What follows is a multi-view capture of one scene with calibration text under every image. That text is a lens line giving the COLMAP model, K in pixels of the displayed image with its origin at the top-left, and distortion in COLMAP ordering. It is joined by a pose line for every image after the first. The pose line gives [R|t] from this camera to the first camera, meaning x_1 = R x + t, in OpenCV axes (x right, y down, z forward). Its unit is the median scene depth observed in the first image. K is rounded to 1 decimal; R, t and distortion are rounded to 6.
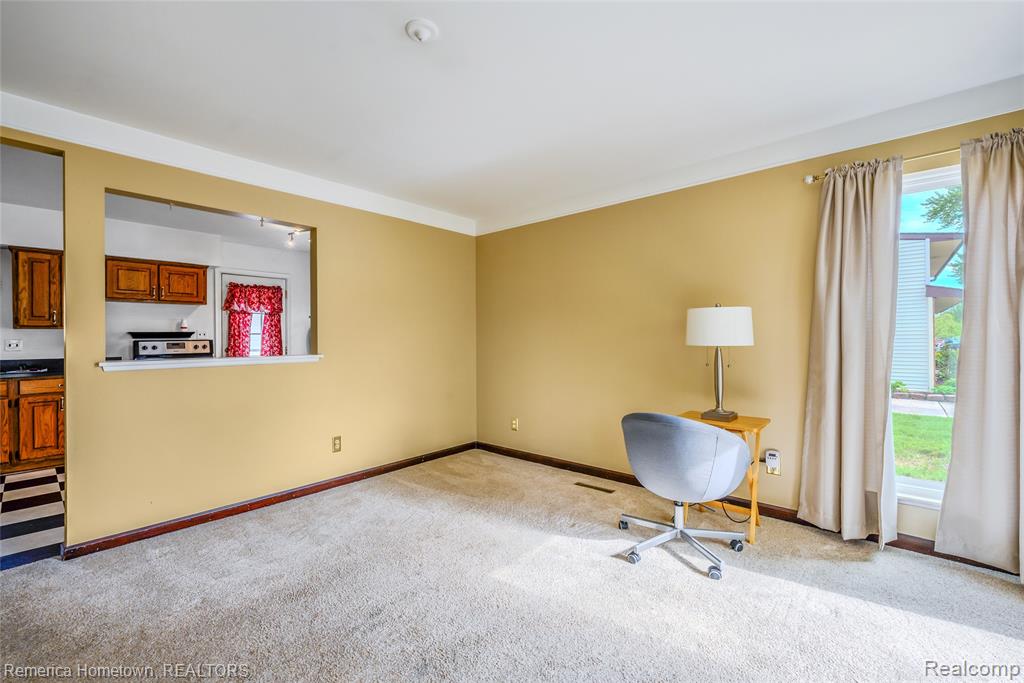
lens RADIAL K [[417.9, 0, 511.3], [0, 417.9, 342.5], [0, 0, 1]] dist [0.006376, 0.000237]
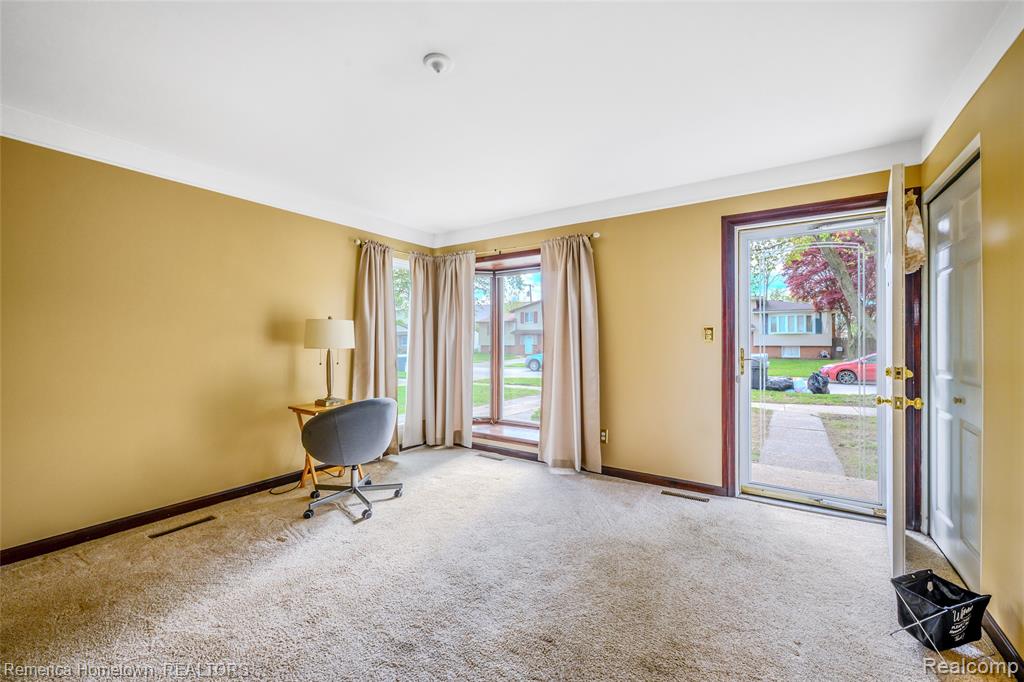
lens RADIAL K [[417.9, 0, 511.3], [0, 417.9, 342.0], [0, 0, 1]] dist [0.006376, 0.000237]
pose [[-0.135520, 0.007027, 0.990750, -0.829280], [-0.002050, 0.999971, -0.007373, -0.004165], [-0.990772, -0.003031, -0.135502, 0.586723]]
